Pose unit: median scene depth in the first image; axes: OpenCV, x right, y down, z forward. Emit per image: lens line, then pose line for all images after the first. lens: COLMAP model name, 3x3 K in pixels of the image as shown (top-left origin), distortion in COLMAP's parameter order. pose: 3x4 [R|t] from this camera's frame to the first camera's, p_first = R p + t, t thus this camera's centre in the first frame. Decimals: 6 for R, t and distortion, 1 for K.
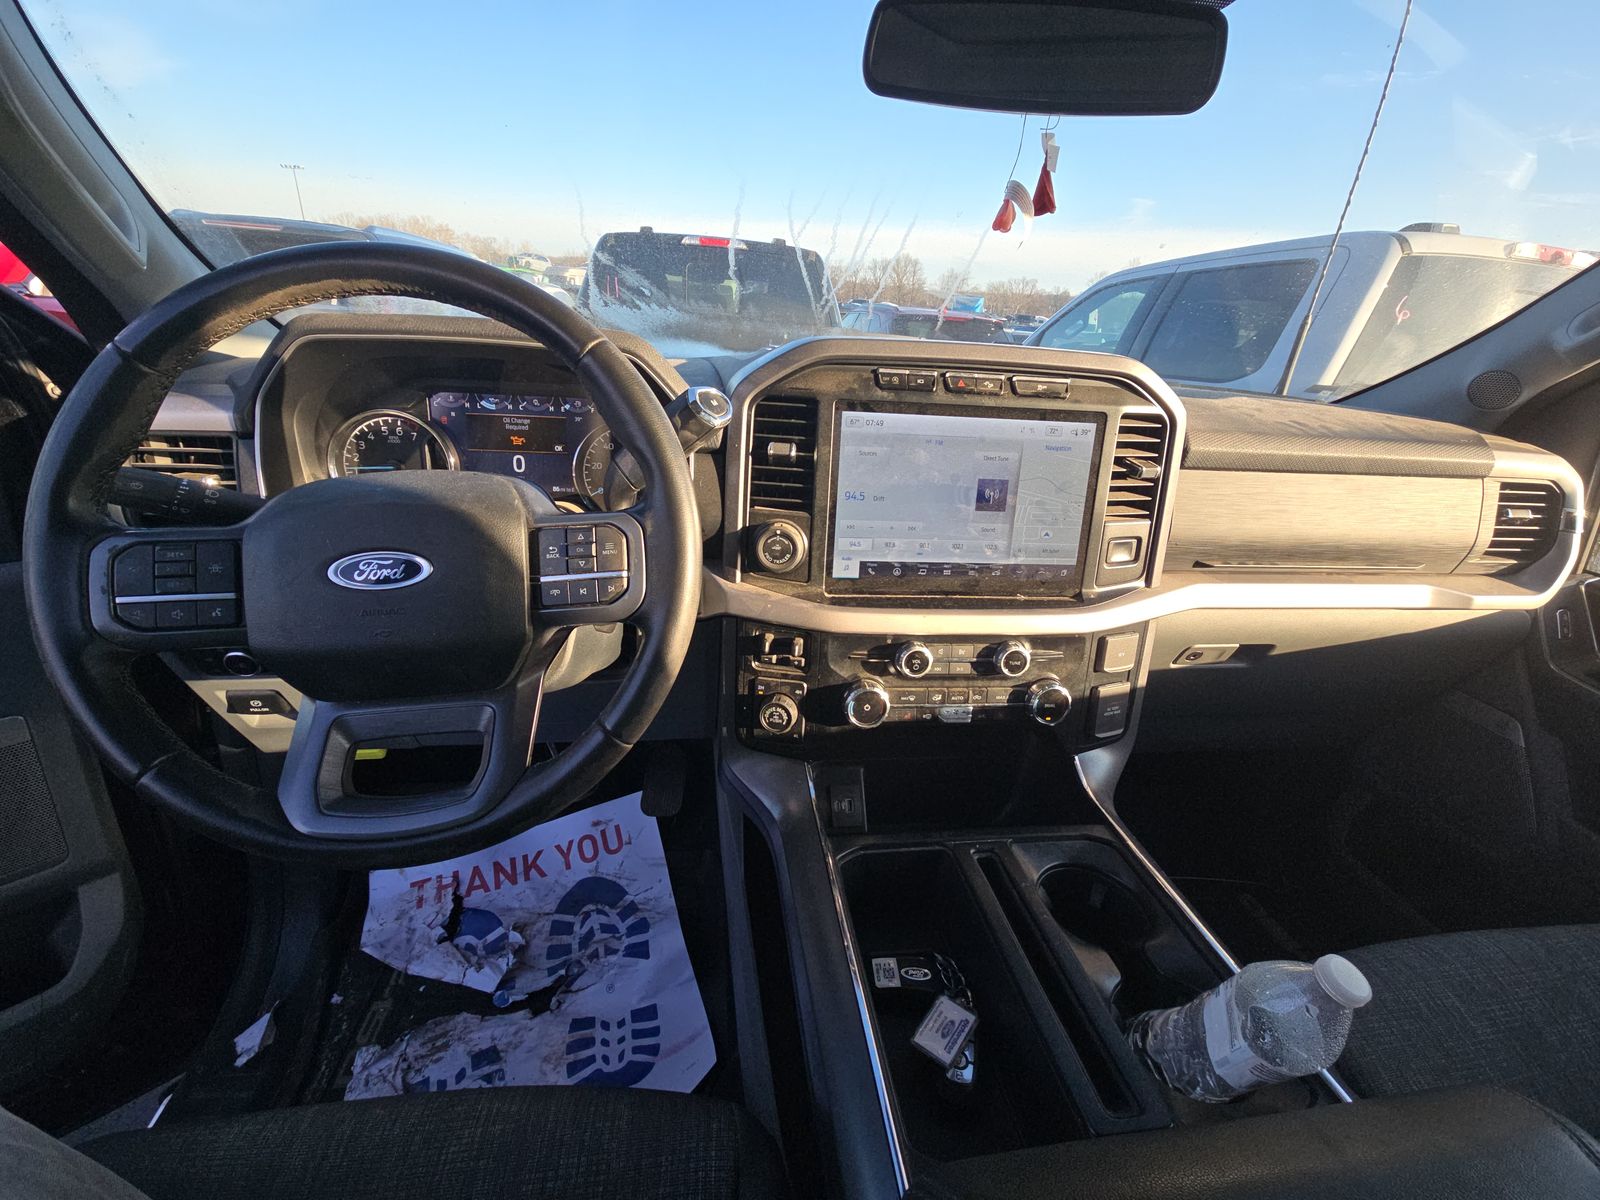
lens RADIAL K [[649.7, 0, 797.6], [0, 649.7, 585.5], [0, 0, 1]] dist [-0.001378, -0.000366]
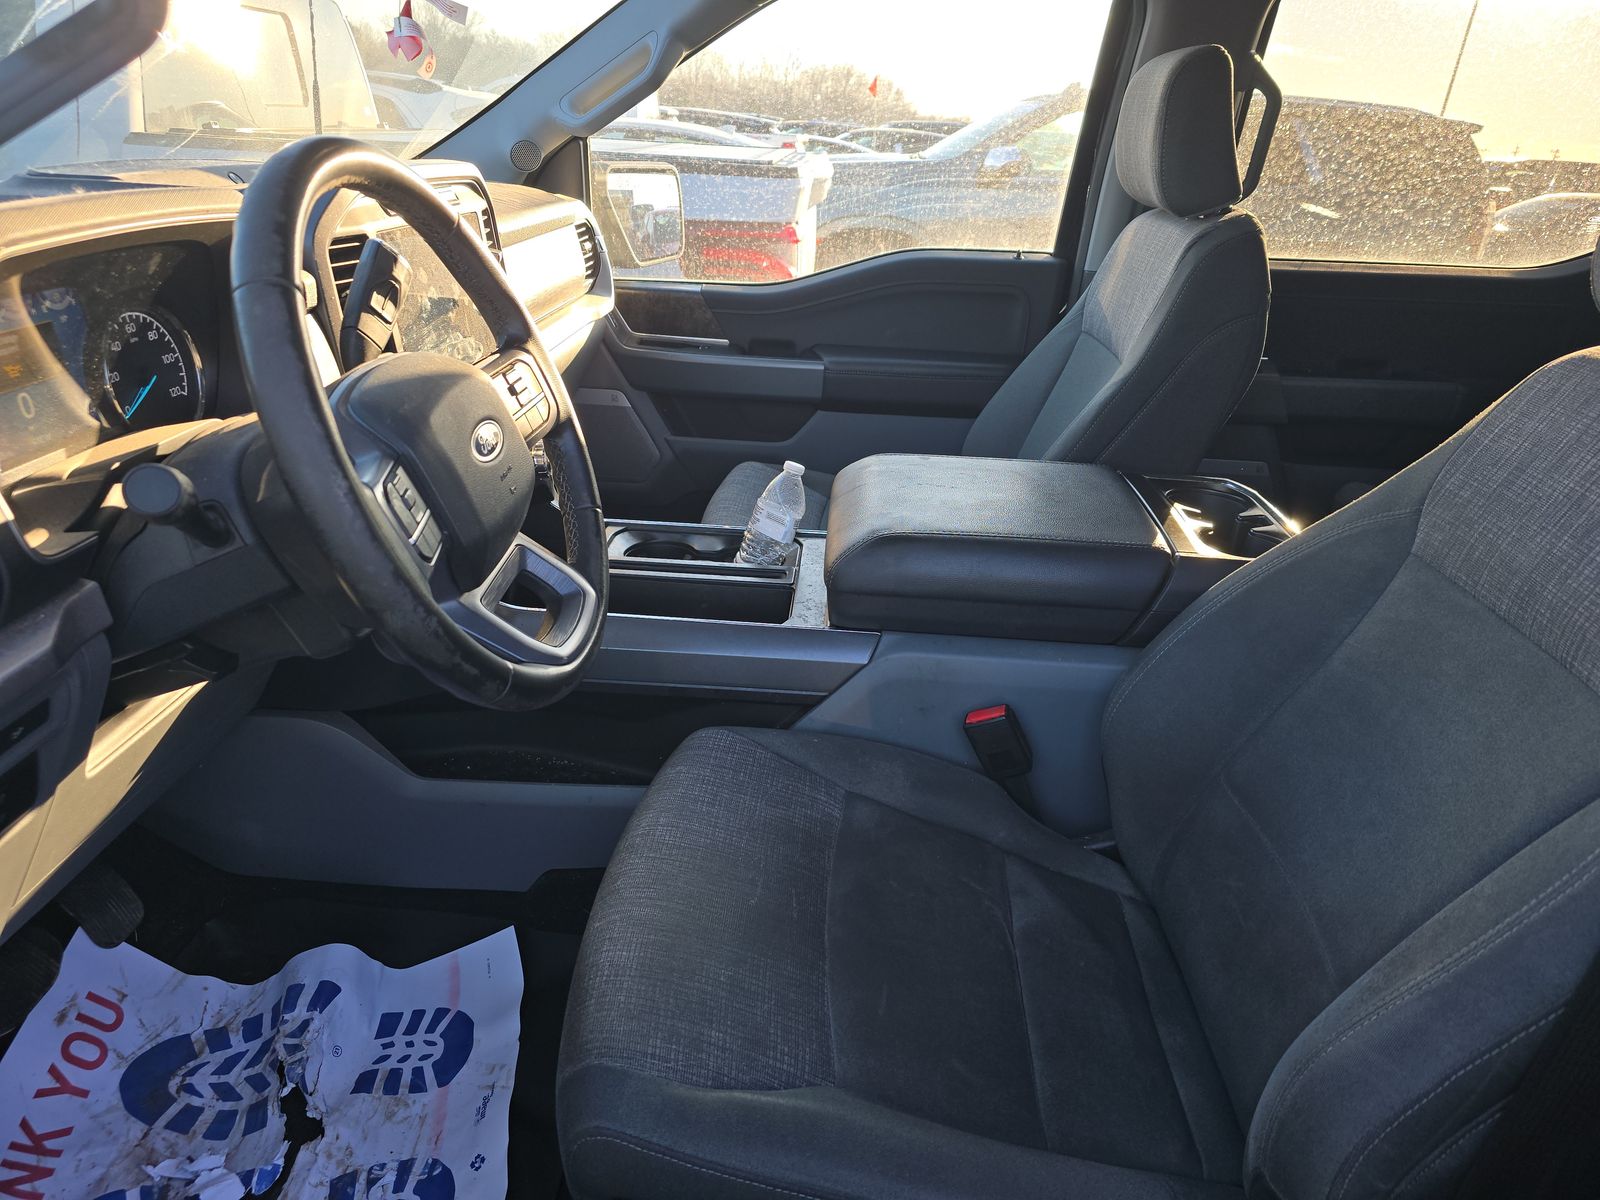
lens RADIAL K [[1100.7, 0, 807.0], [0, 1100.7, 593.8], [0, 0, 1]] dist [0.030282, -0.029768]
pose [[0.182047, -0.432554, 0.883038, -1.483056], [0.322883, 0.874544, 0.361828, -0.188043], [-0.928765, 0.219248, 0.298873, -0.022860]]
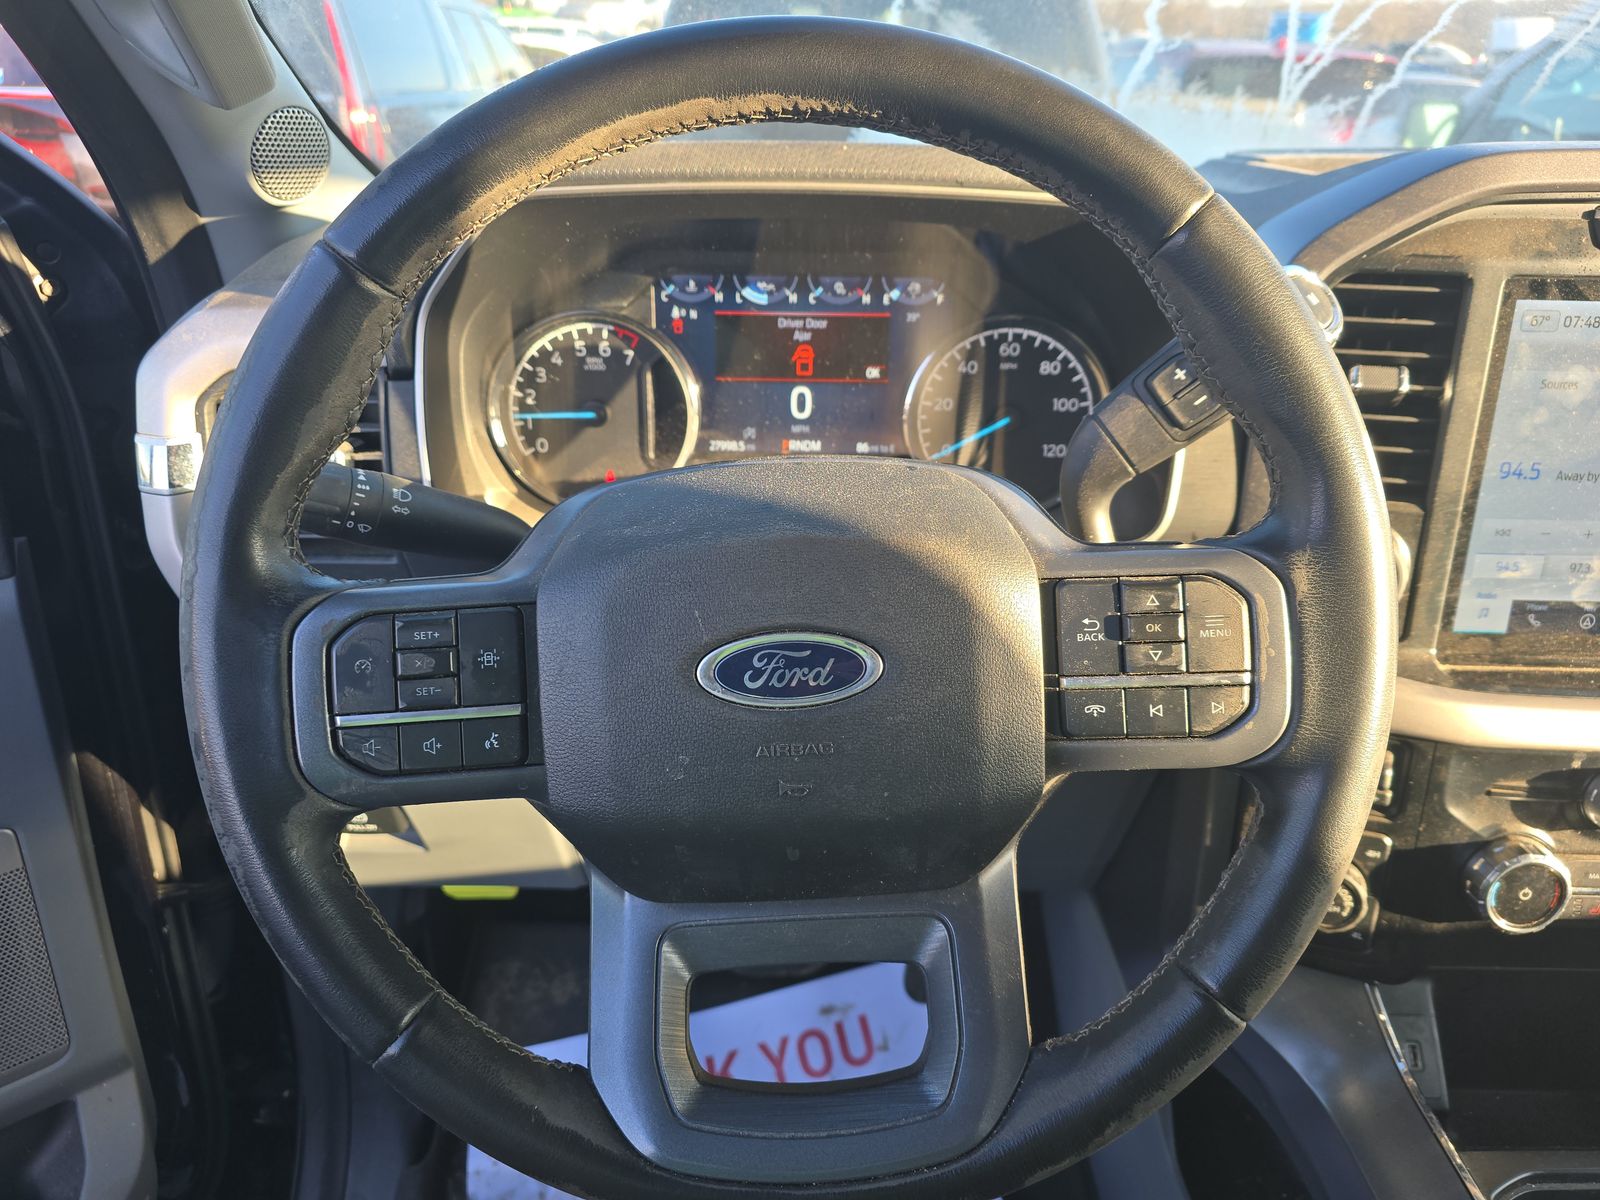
lens RADIAL K [[1100.7, 0, 807.0], [0, 1100.7, 593.8], [0, 0, 1]] dist [0.030282, -0.029768]
pose [[0.990015, 0.015104, -0.140151, -0.320252], [-0.007959, 0.998646, 0.051407, -0.081596], [0.140738, -0.049778, 0.988795, 0.085703]]
